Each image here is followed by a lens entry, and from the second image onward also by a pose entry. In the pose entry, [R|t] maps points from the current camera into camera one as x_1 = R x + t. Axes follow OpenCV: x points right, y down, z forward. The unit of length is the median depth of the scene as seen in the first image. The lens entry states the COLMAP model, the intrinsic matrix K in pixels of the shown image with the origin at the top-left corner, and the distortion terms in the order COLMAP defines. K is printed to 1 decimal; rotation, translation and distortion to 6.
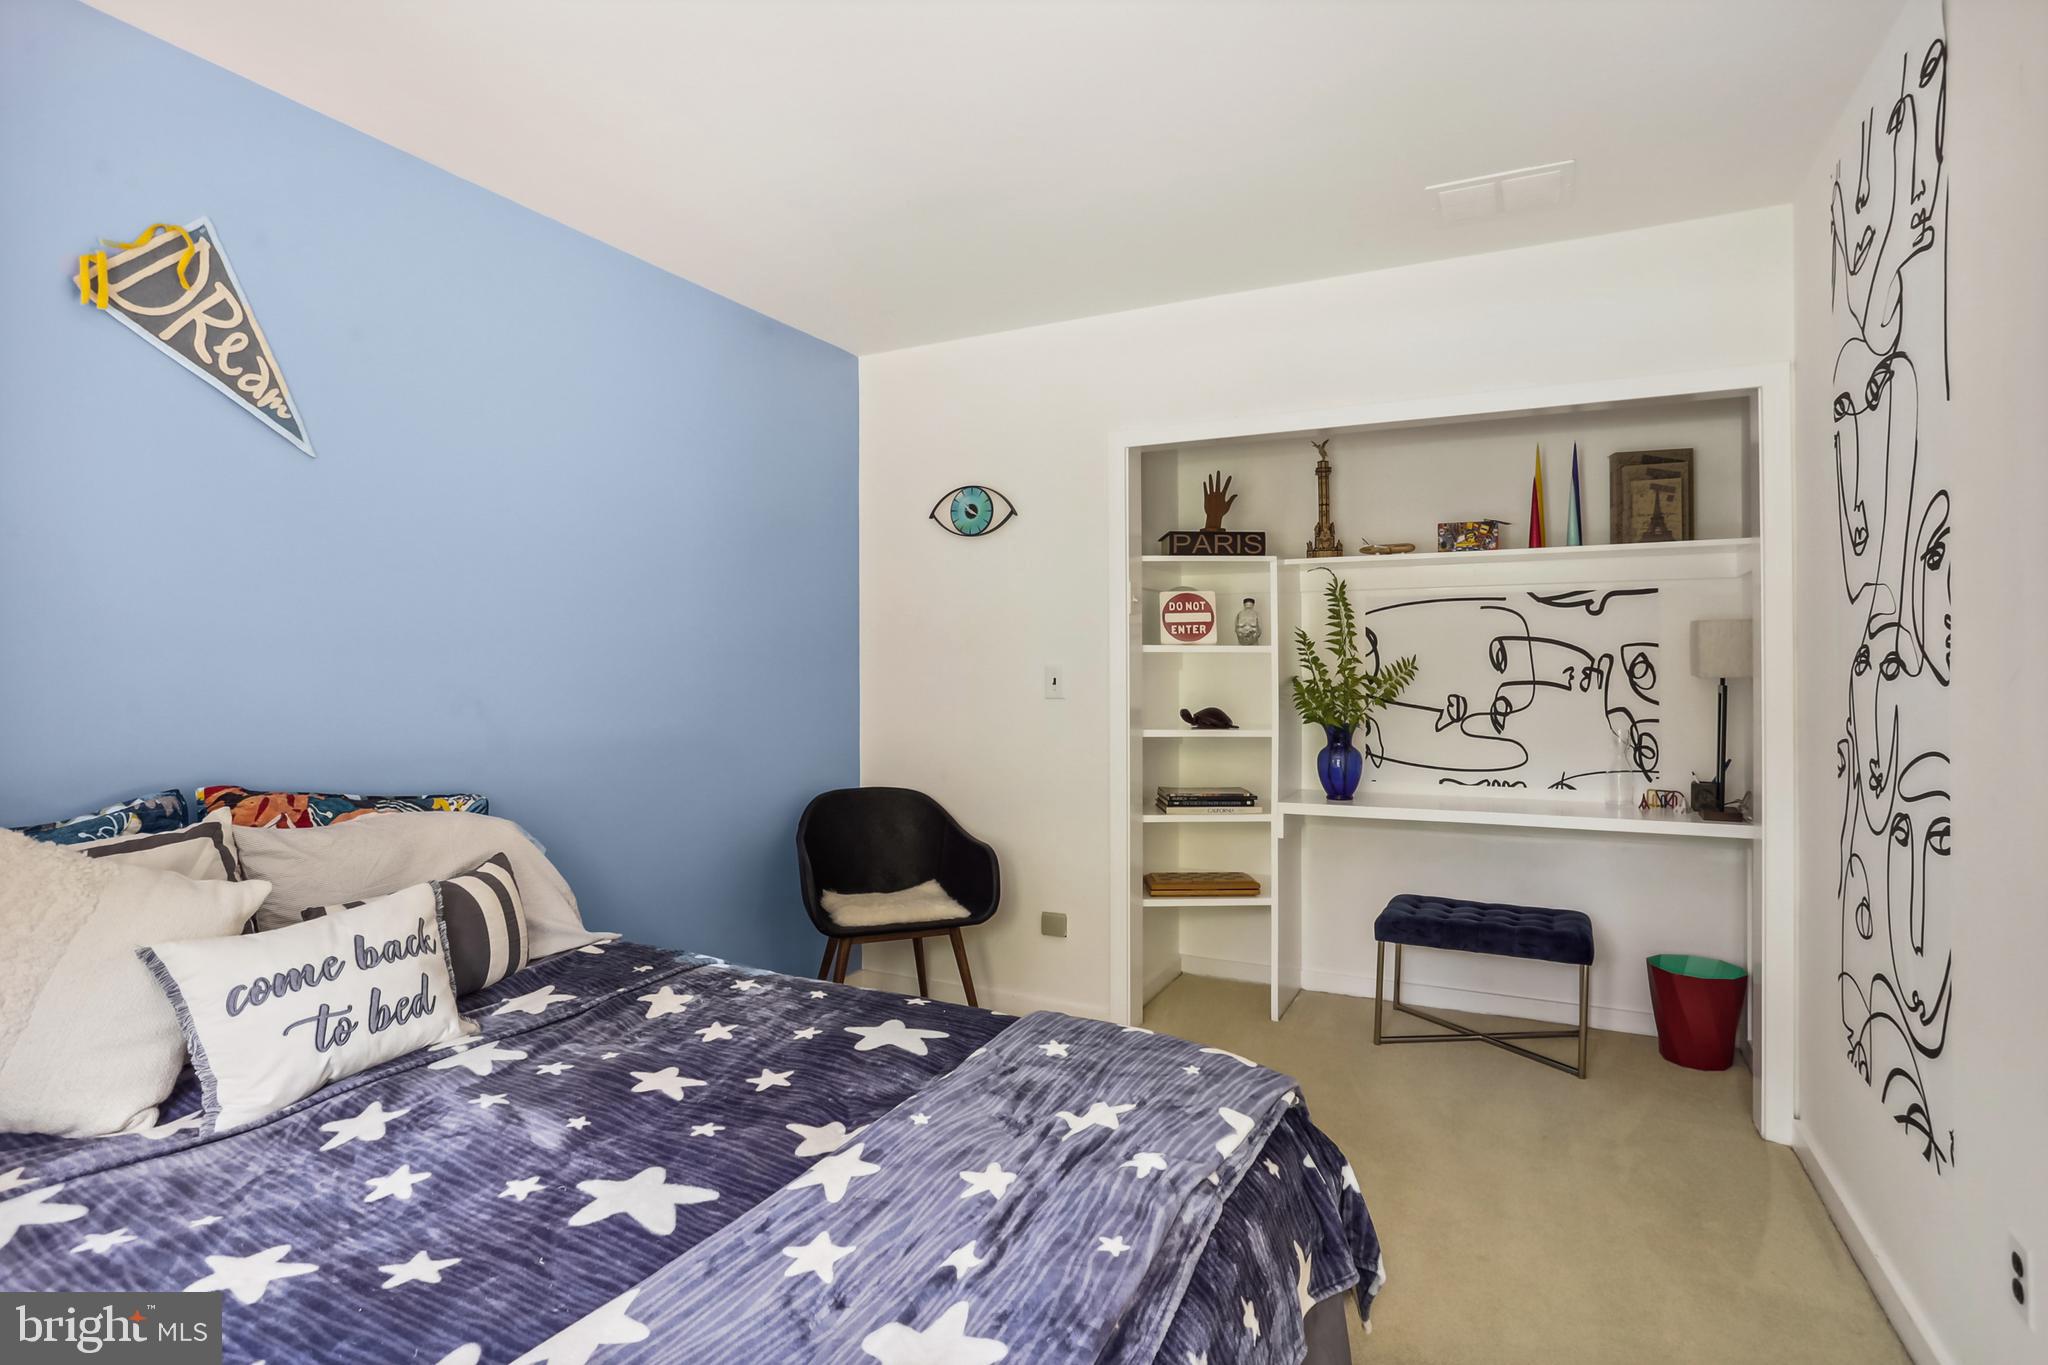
lens RADIAL K [[1011.2, 0, 1020.8], [0, 1011.2, 680.9], [0, 0, 1]] dist [-0.004604, 0.002618]
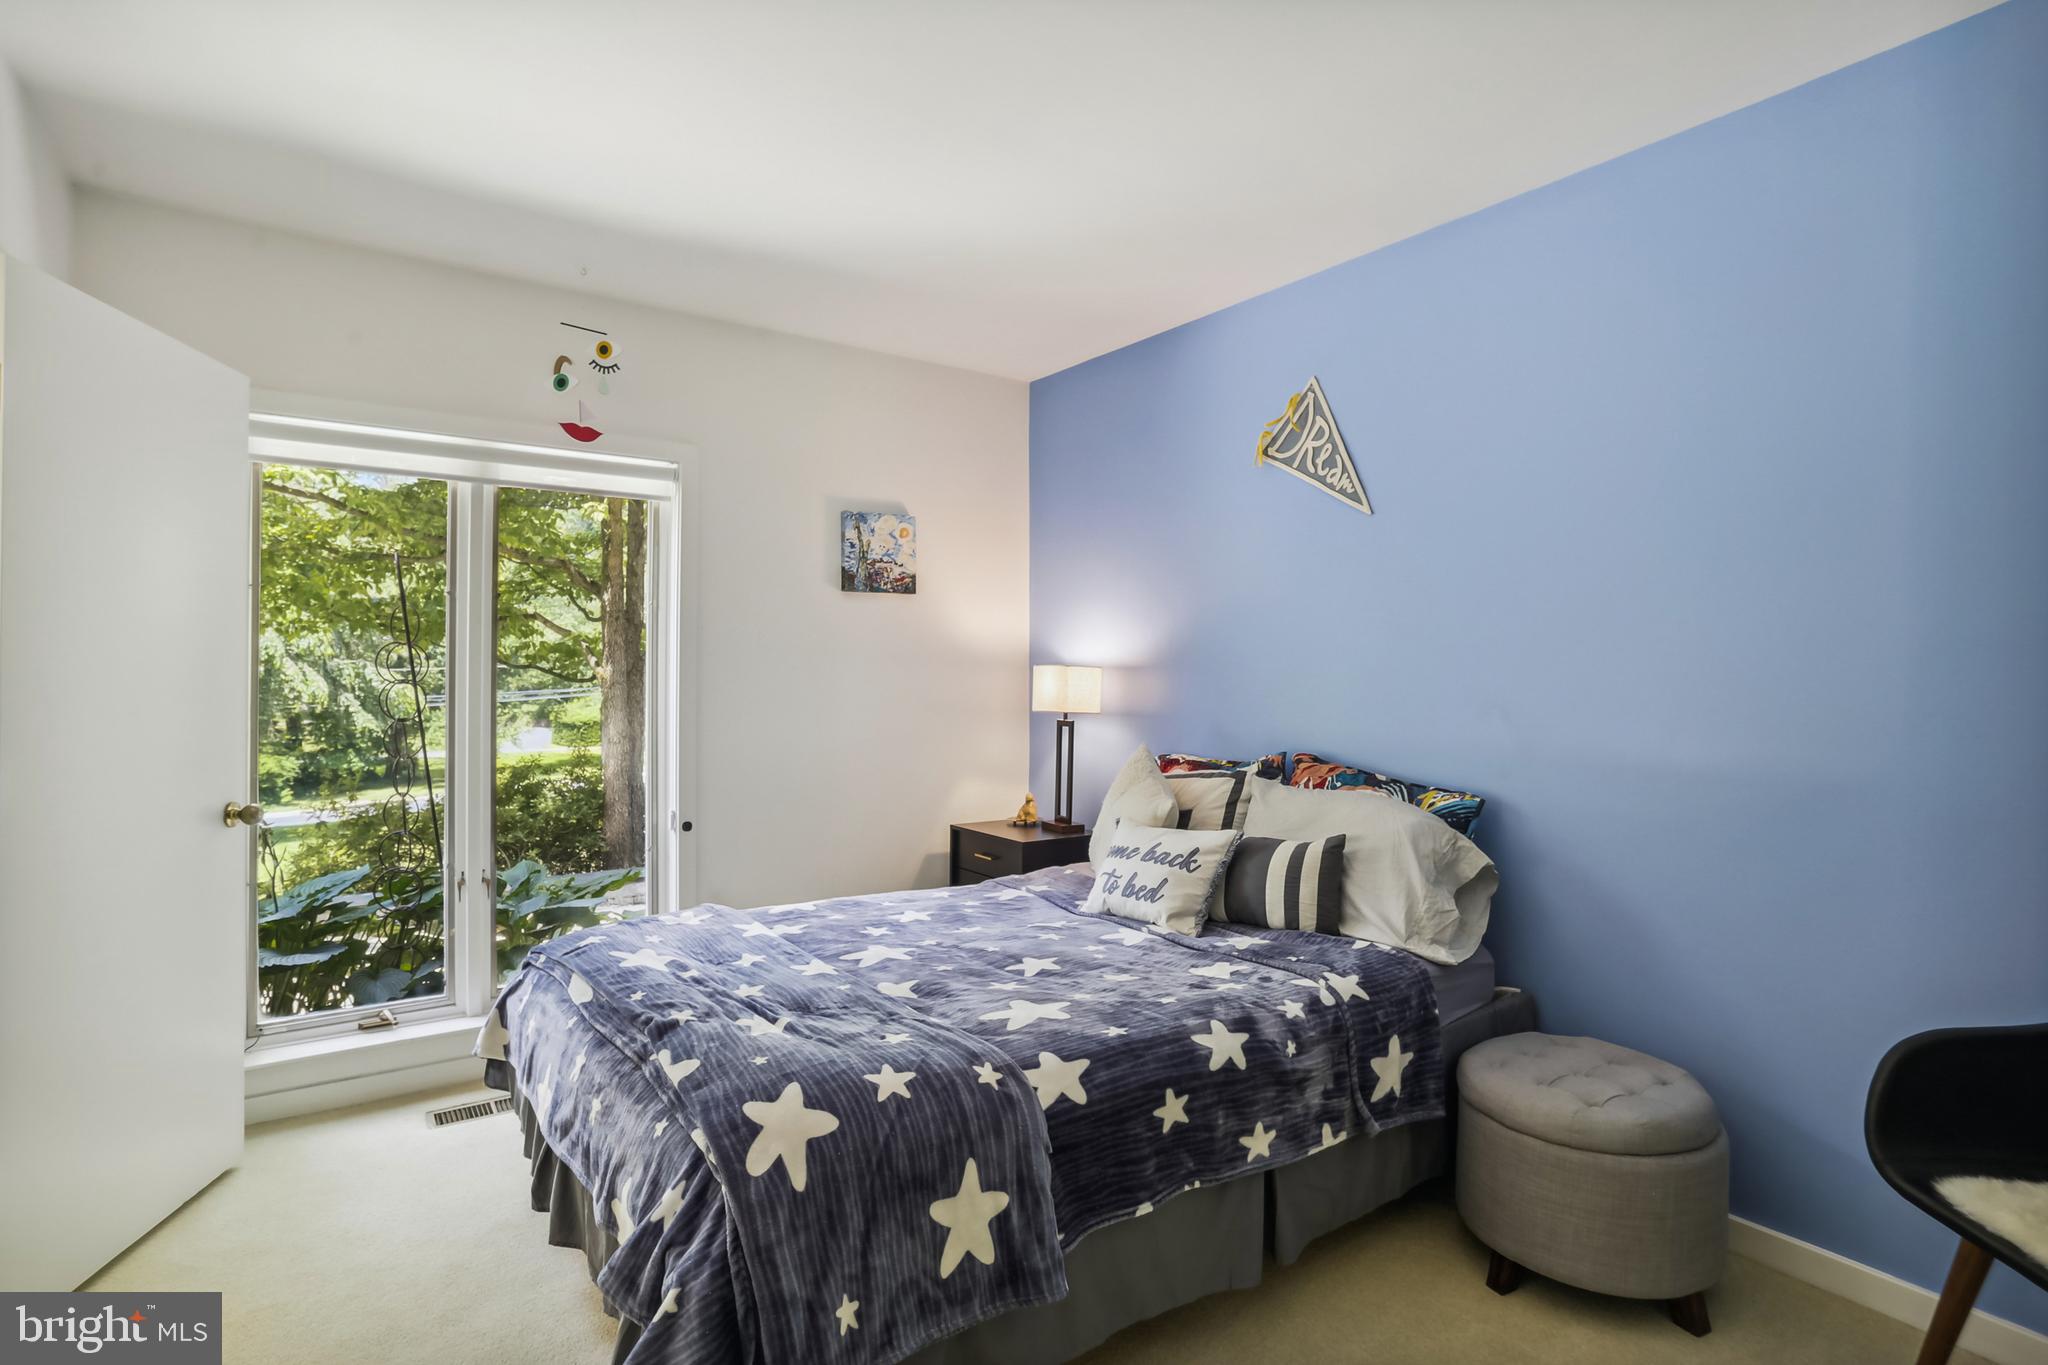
lens RADIAL K [[1011.2, 0, 1019.5], [0, 1011.2, 685.3], [0, 0, 1]] dist [-0.004604, 0.002618]
pose [[-0.457001, 0.003726, -0.889458, 0.738103], [-0.004432, 0.999969, 0.006466, -0.005635], [0.889455, 0.006897, -0.456971, 1.300894]]
